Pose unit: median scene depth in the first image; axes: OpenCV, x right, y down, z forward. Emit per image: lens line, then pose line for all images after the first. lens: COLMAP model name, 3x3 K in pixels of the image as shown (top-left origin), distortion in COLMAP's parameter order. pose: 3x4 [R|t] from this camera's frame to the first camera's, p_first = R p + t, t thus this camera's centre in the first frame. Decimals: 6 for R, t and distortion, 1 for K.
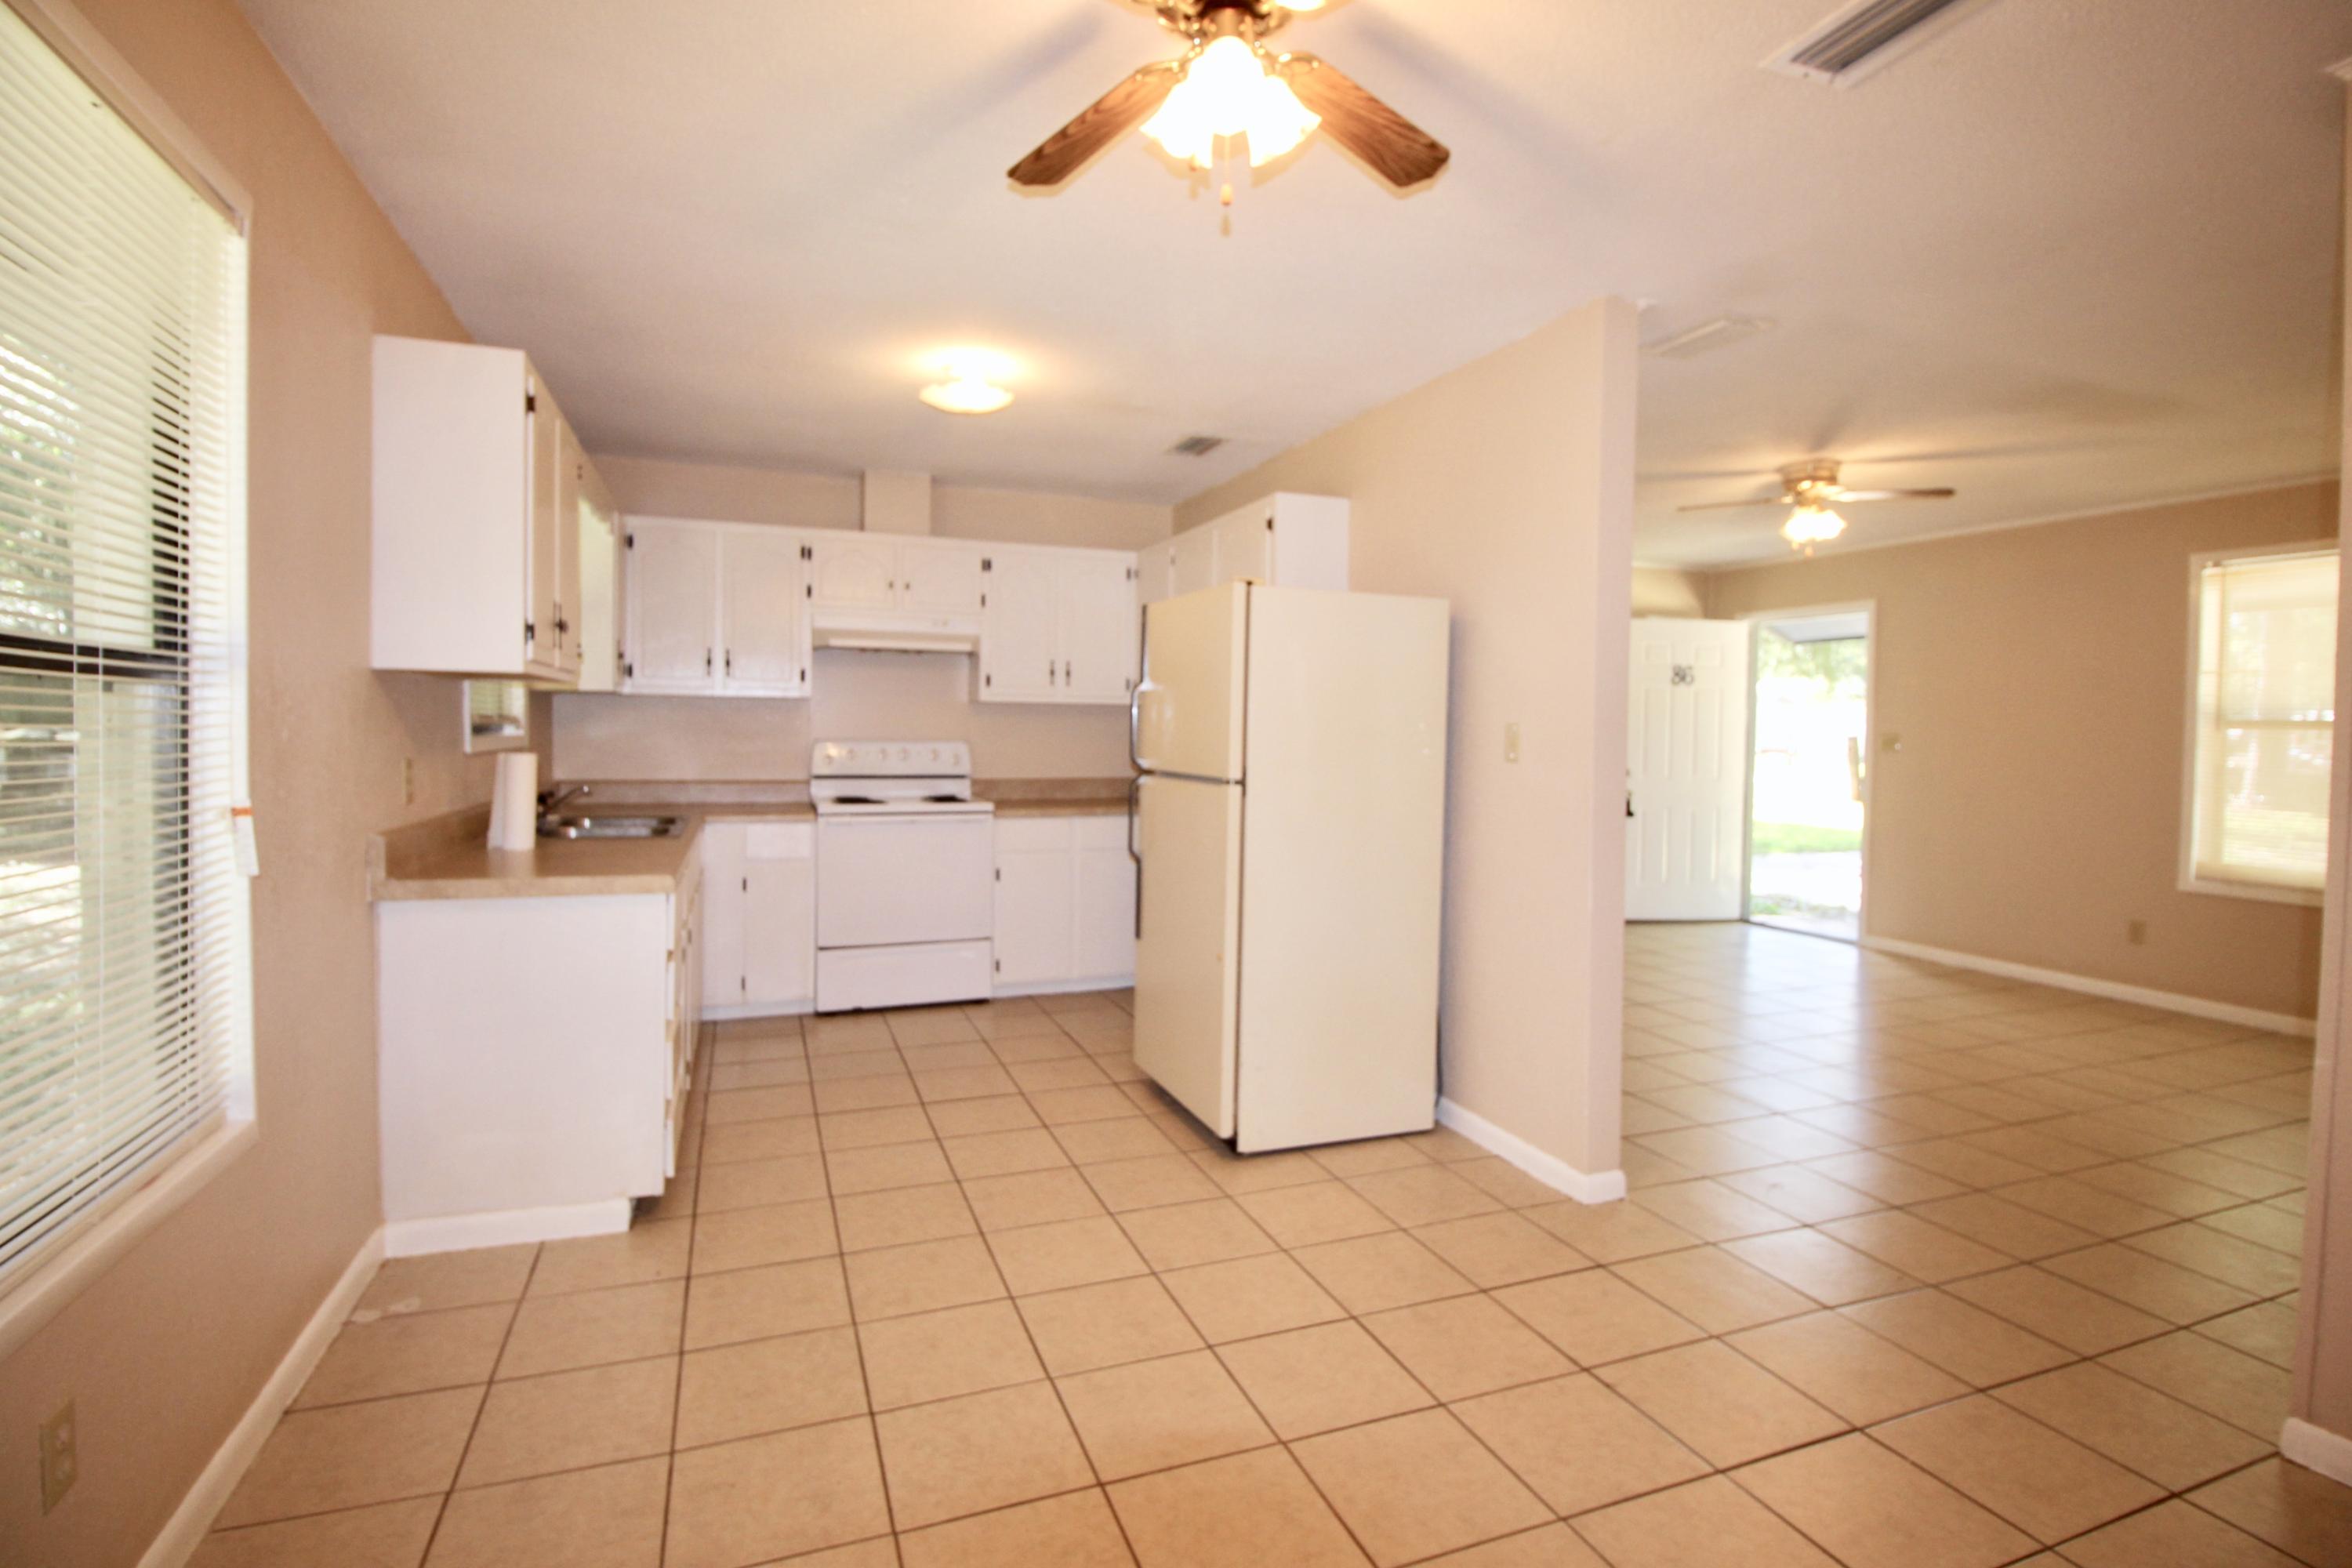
lens RADIAL K [[1078.1, 0, 1195.4], [0, 1078.1, 756.9], [0, 0, 1]] dist [-0.019895, -0.003451]
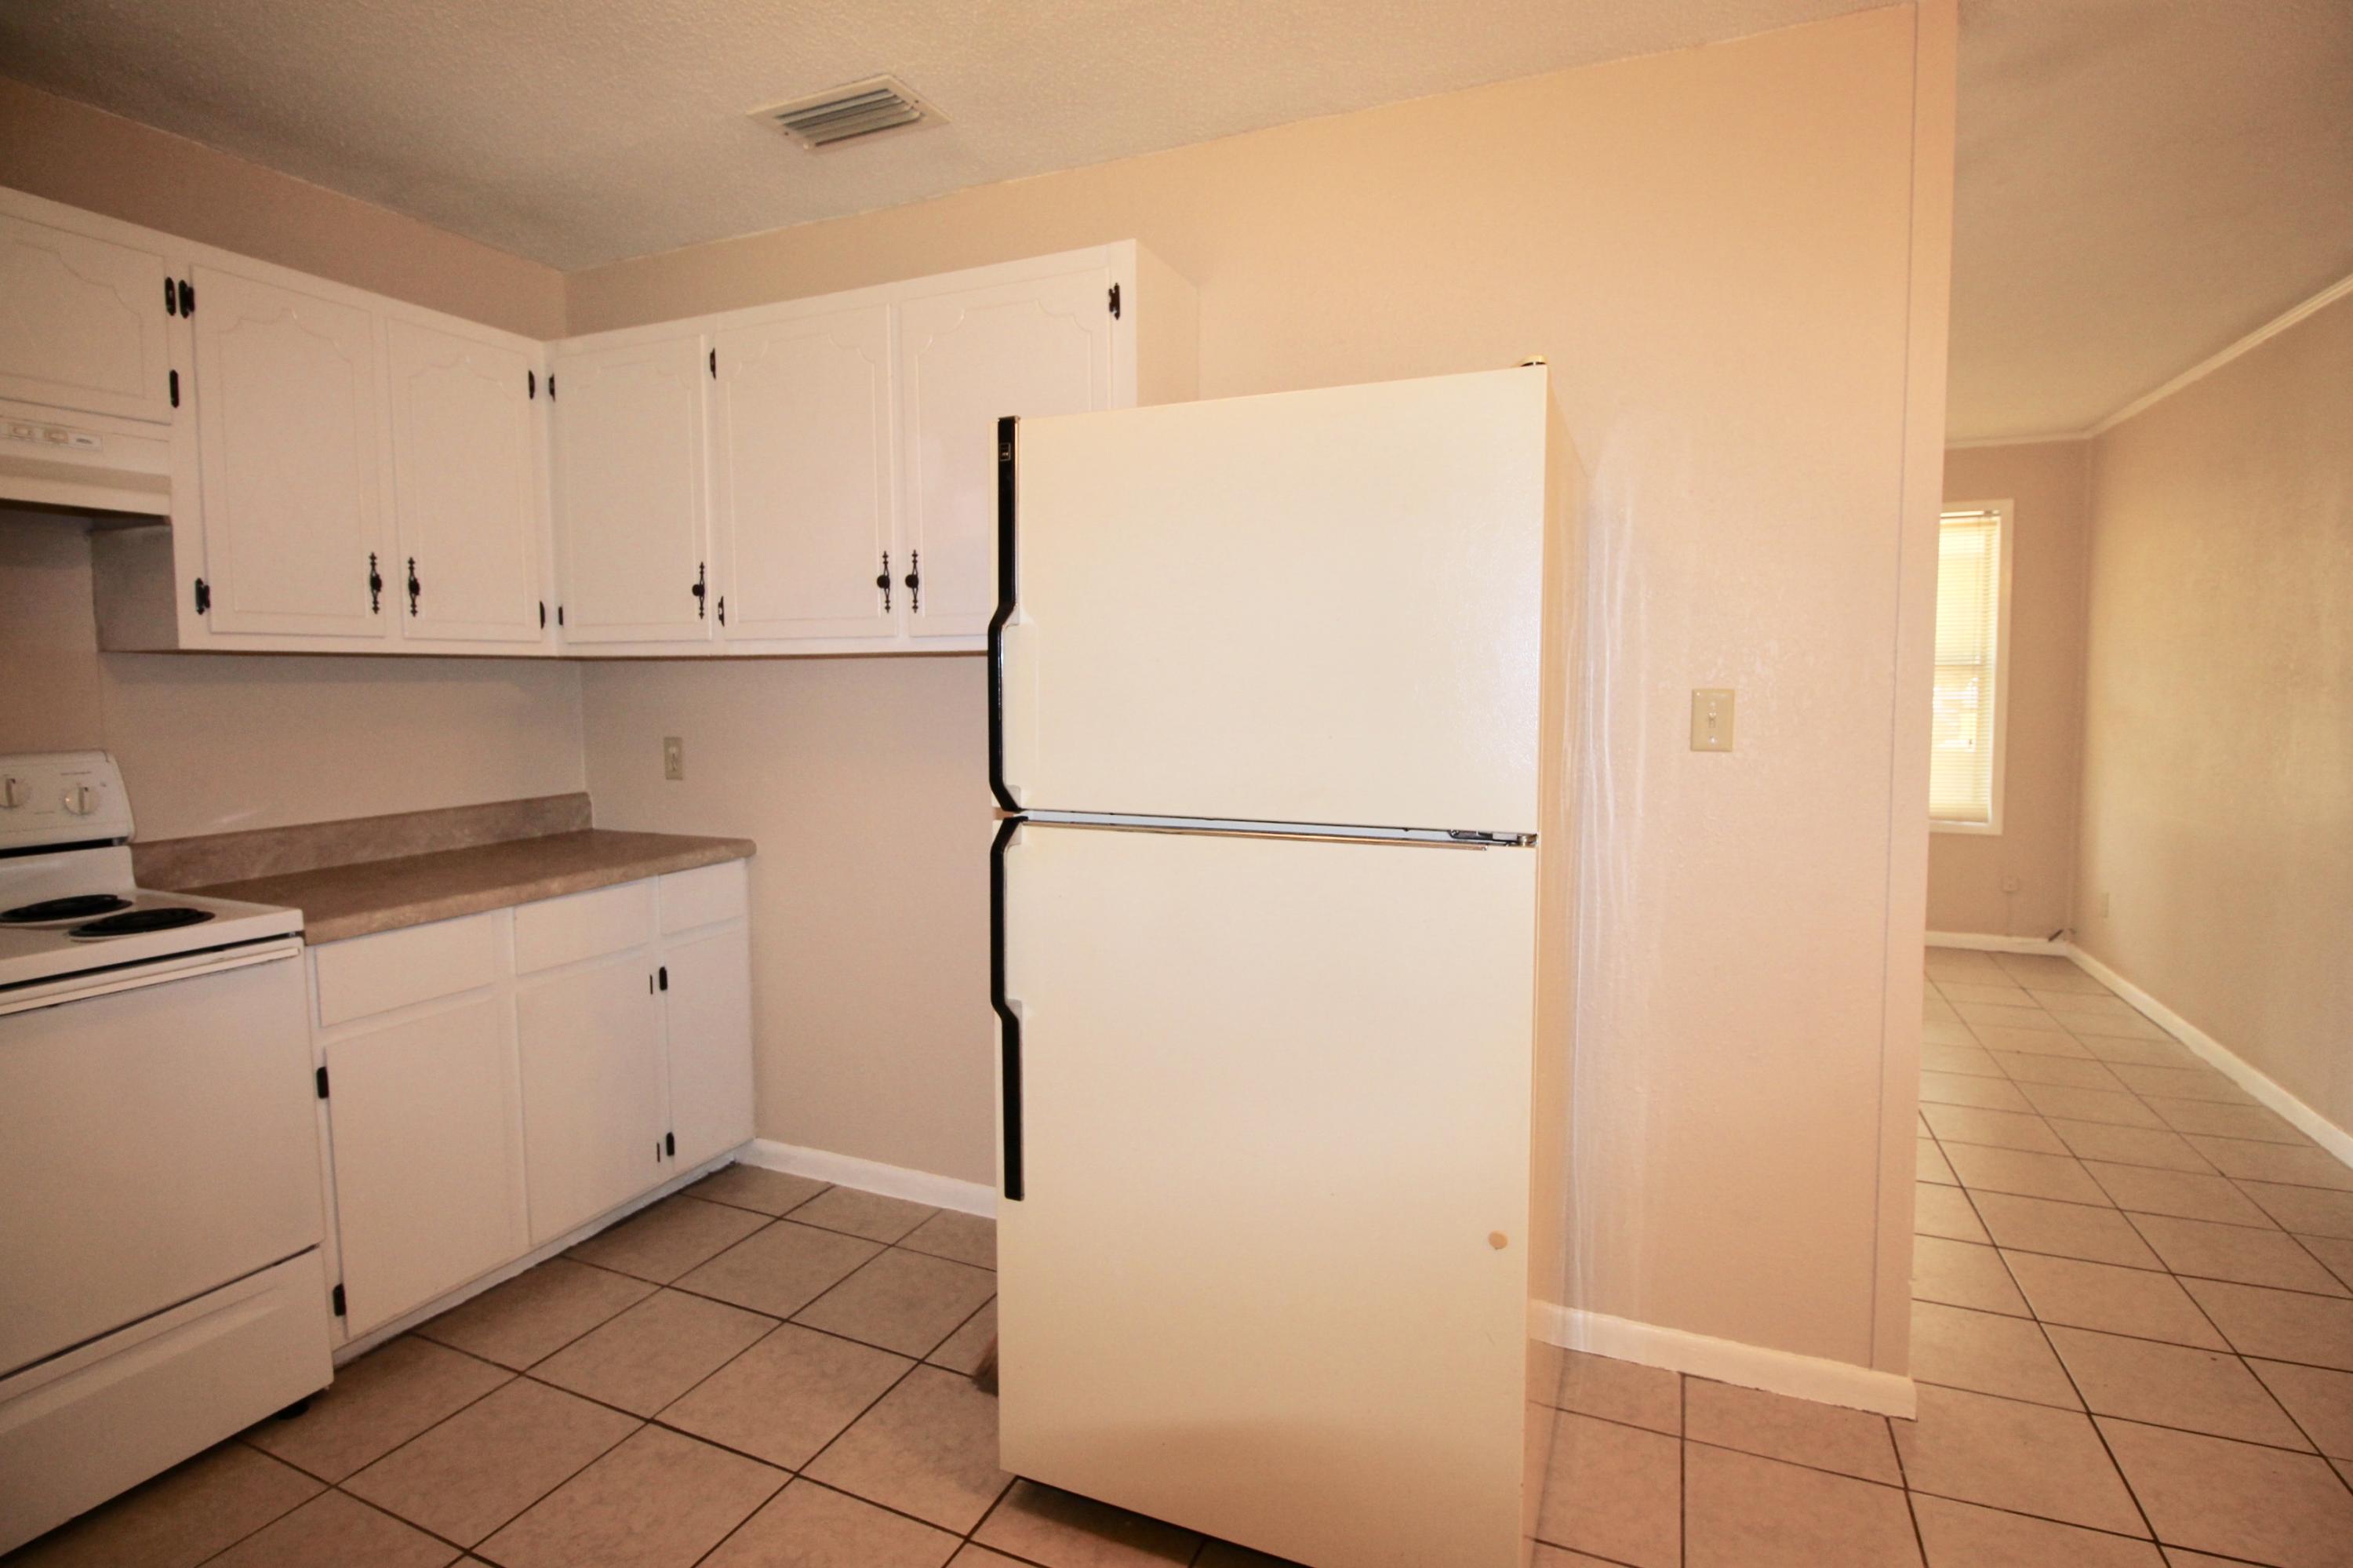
lens RADIAL K [[1078.6, 0, 1190.8], [0, 1078.6, 763.0], [0, 0, 1]] dist [-0.019895, -0.003451]
pose [[0.708309, -0.070830, 0.702340, -0.209844], [0.032718, 0.997178, 0.067568, -0.023976], [-0.705144, -0.024880, 0.708628, 0.462178]]
